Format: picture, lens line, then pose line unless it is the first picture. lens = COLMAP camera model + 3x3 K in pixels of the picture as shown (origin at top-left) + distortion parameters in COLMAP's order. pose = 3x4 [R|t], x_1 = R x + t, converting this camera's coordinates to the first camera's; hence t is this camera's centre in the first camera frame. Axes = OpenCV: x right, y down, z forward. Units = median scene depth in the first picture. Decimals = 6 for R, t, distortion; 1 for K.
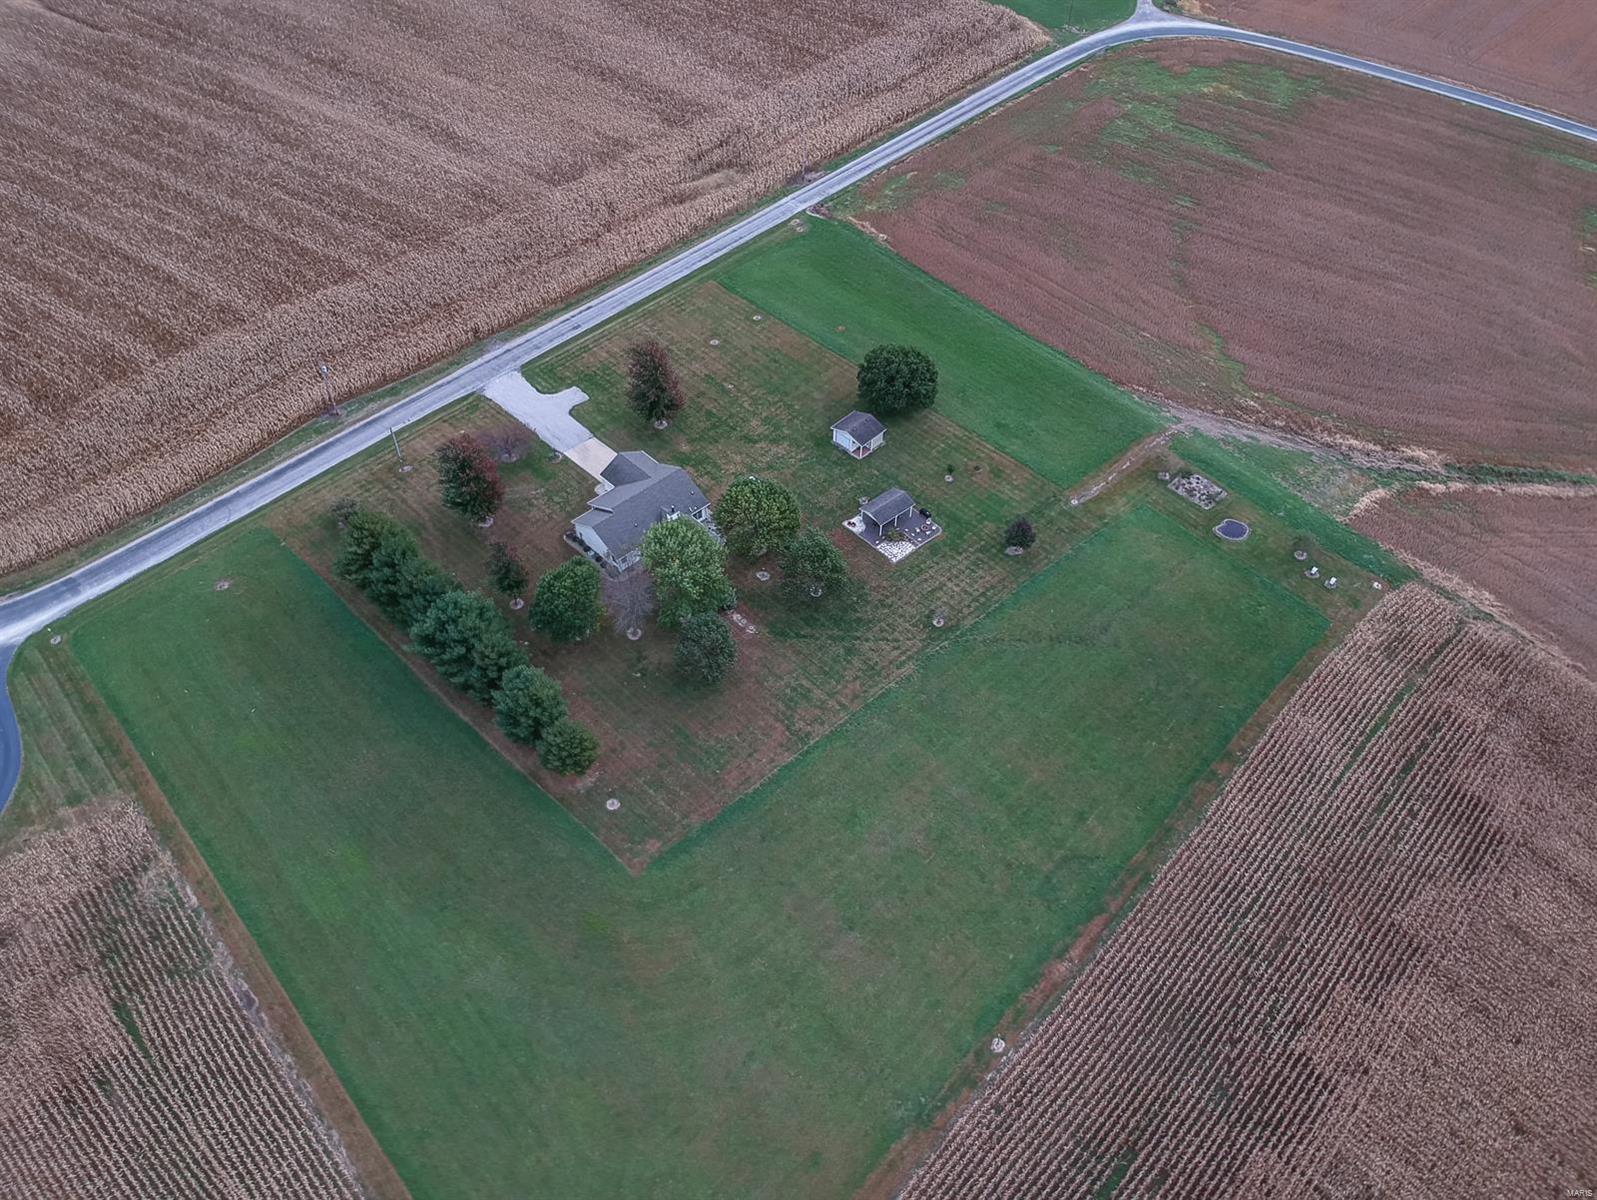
lens RADIAL K [[1186.8, 0, 792.8], [0, 1186.8, 604.3], [0, 0, 1]] dist [0.079786, -0.150264]
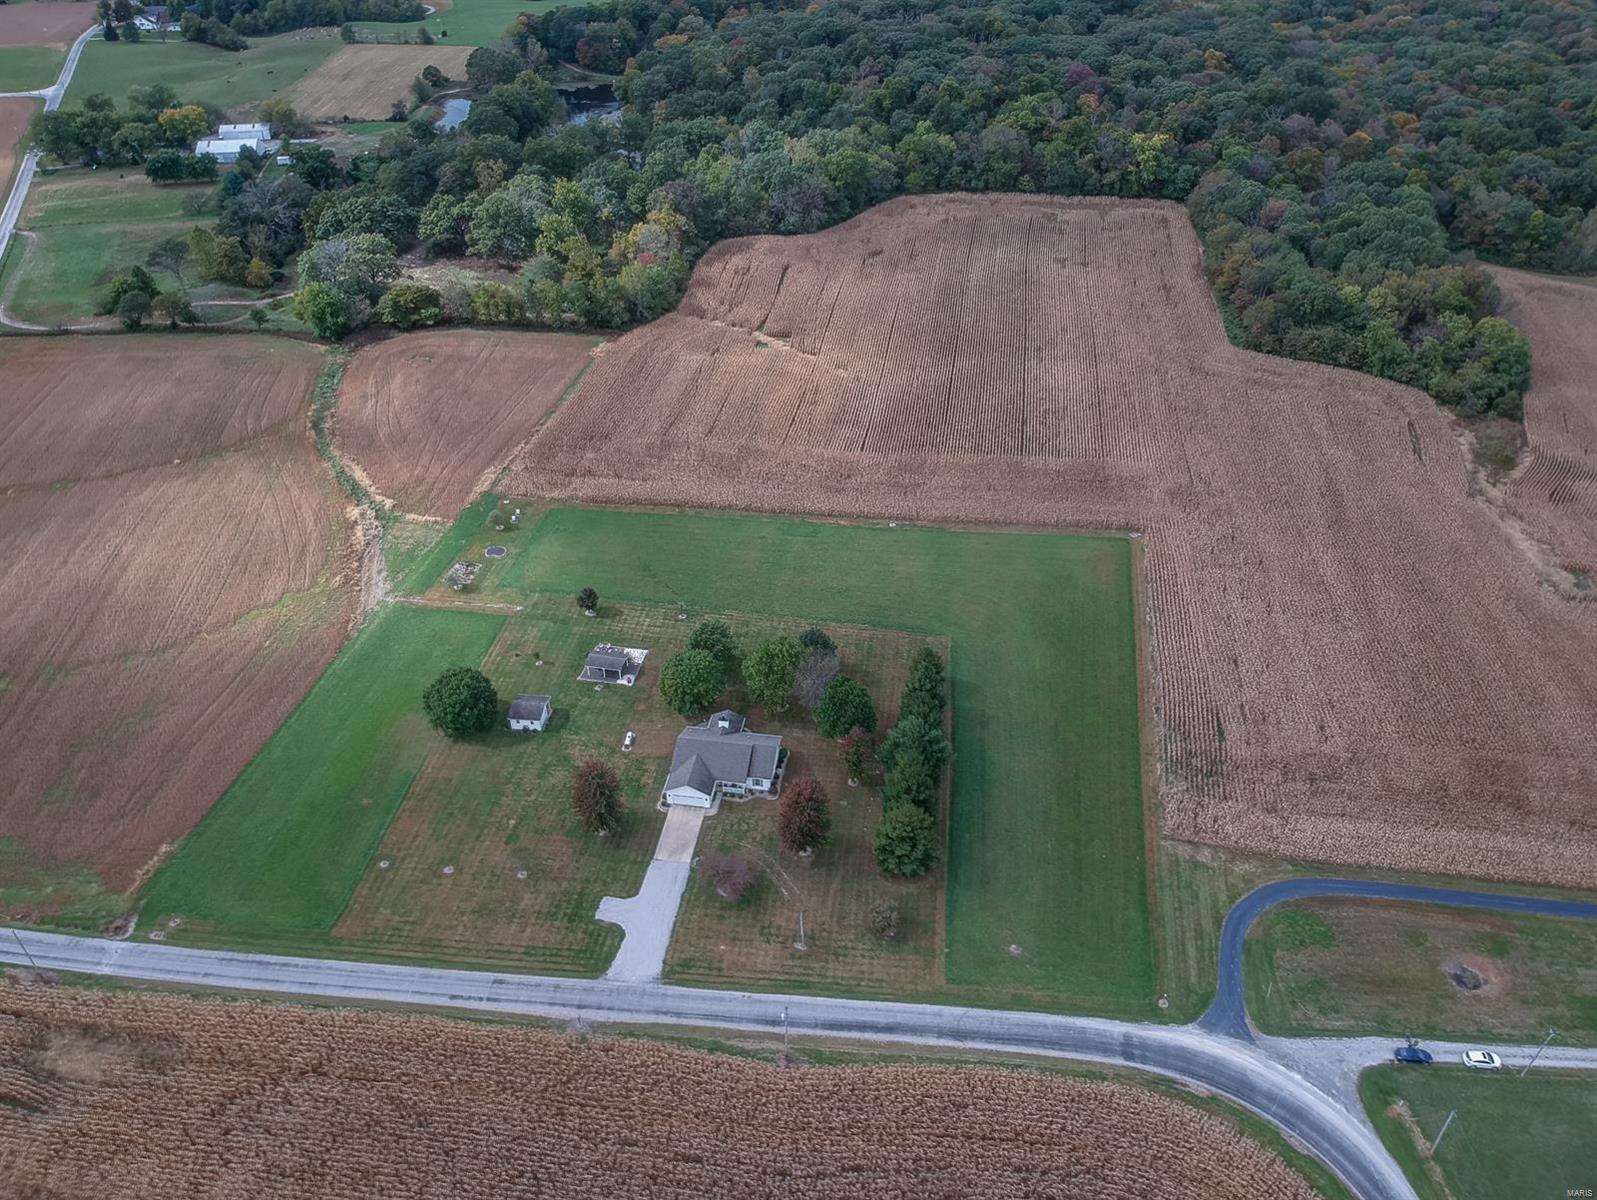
lens RADIAL K [[1137.4, 0, 833.3], [0, 1137.4, 595.8], [0, 0, 1]] dist [0.070589, -0.129515]
pose [[-0.618934, -0.486045, 0.616994, -0.719277], [0.565813, 0.268928, 0.779444, -0.831610], [-0.544772, 0.831528, 0.108562, 0.606948]]
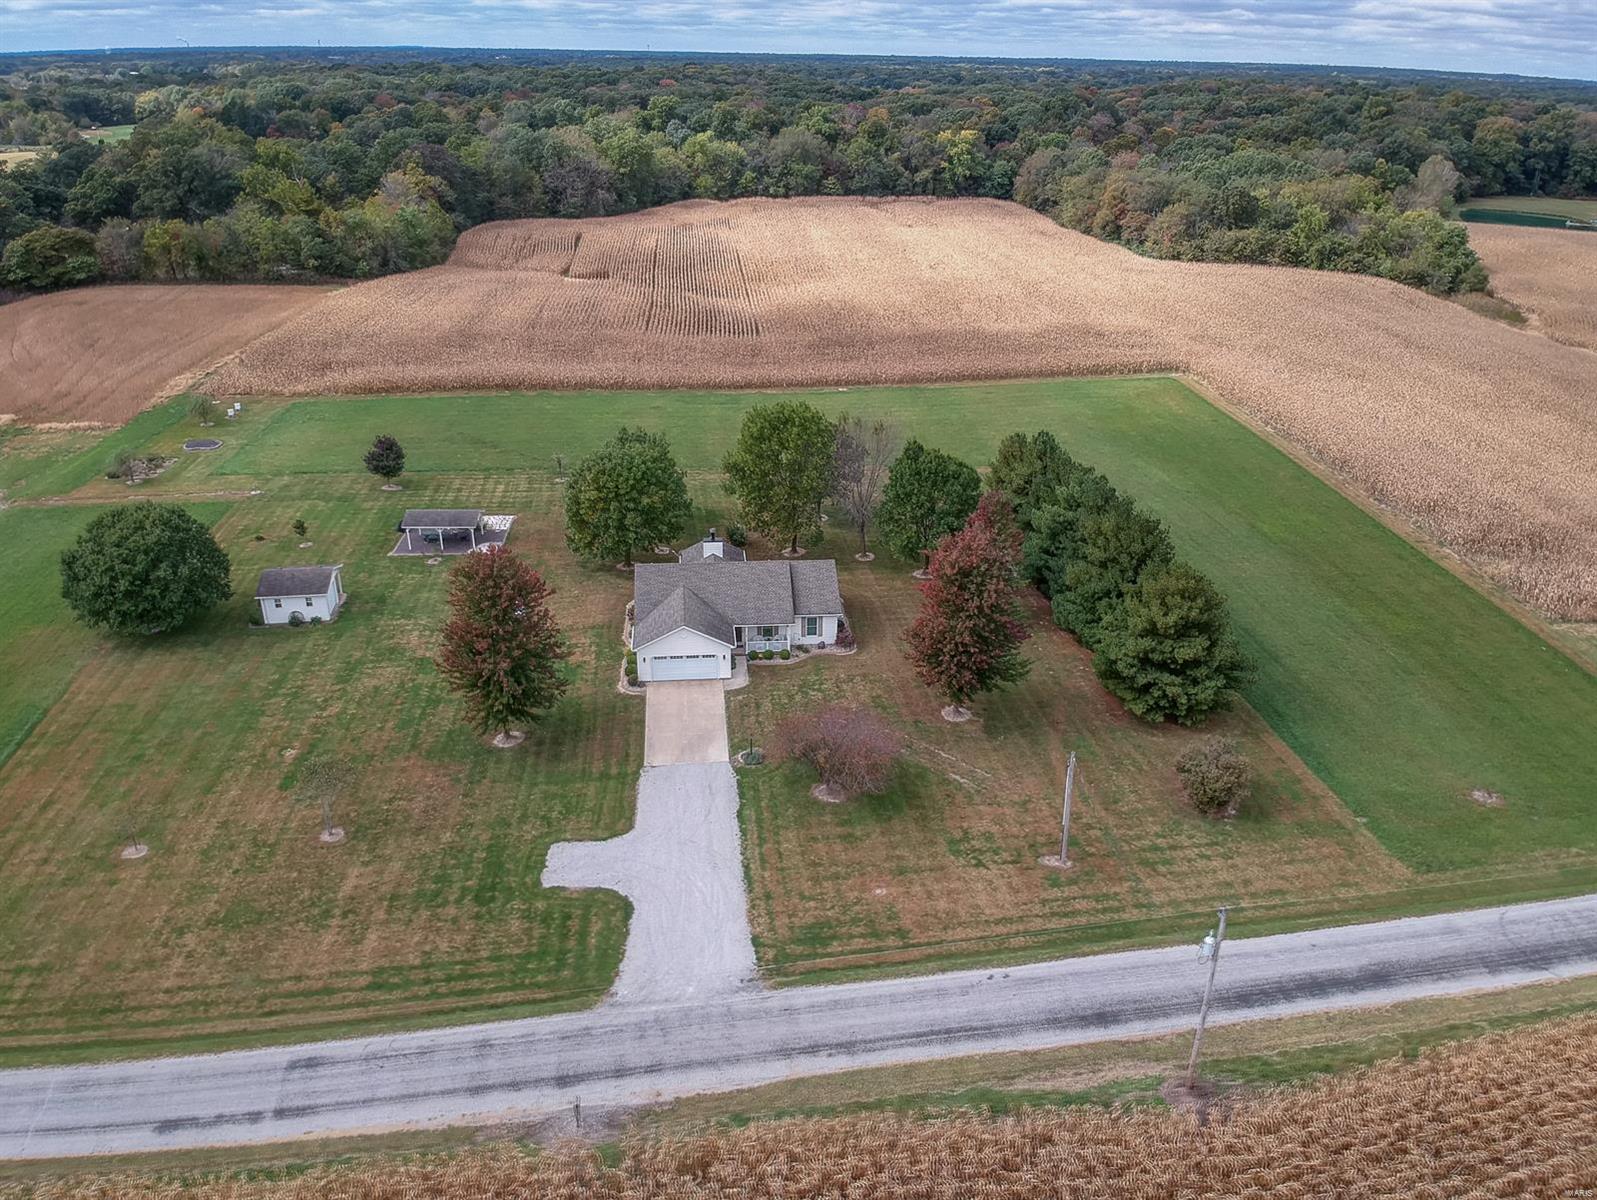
lens RADIAL K [[1150.6, 0, 814.5], [0, 1150.6, 598.1], [0, 0, 1]] dist [0.072698, -0.132796]
pose [[-0.791116, -0.287805, 0.539726, -0.415461], [0.433592, 0.358510, 0.826722, -0.472306], [-0.431431, 0.888054, -0.158833, 0.949790]]
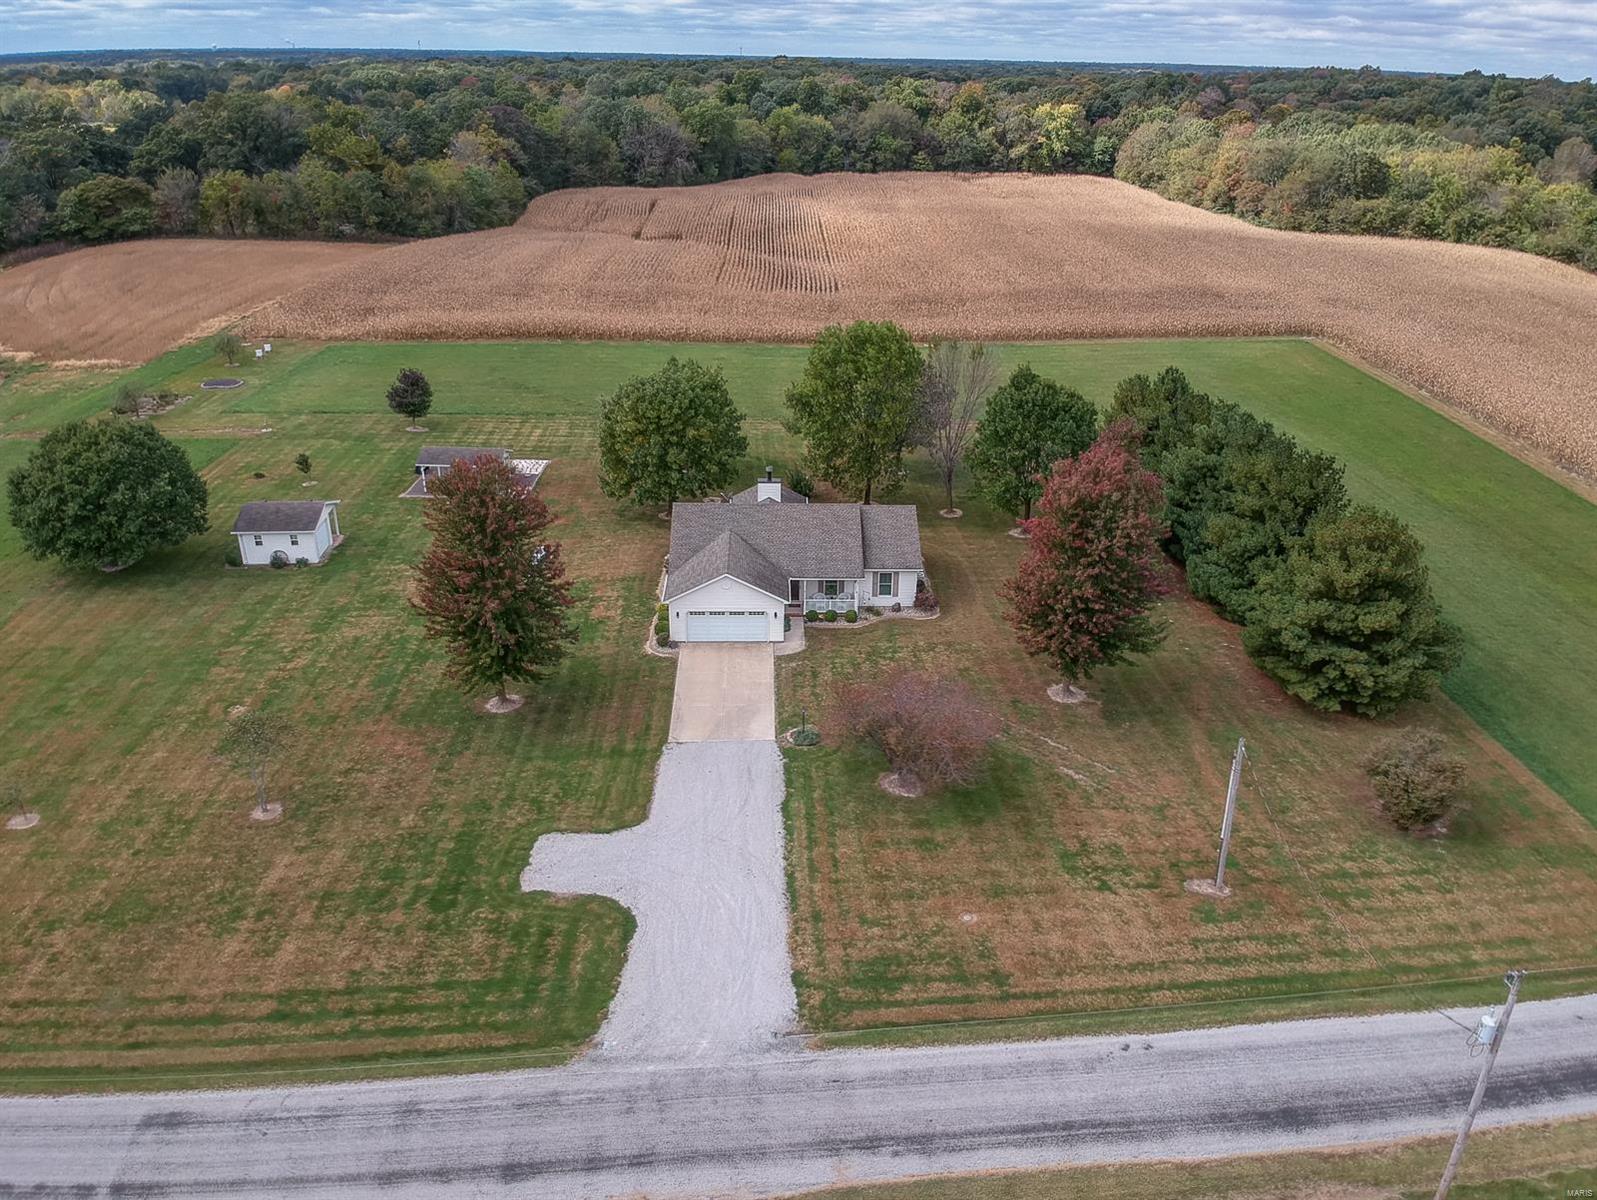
lens RADIAL K [[1155.5, 0, 821.3], [0, 1155.5, 602.7], [0, 0, 1]] dist [0.065397, -0.123351]
pose [[-0.748811, -0.309584, 0.586037, -0.373310], [0.471302, 0.372962, 0.799233, -0.391336], [-0.465999, 0.874675, -0.133371, 0.952962]]
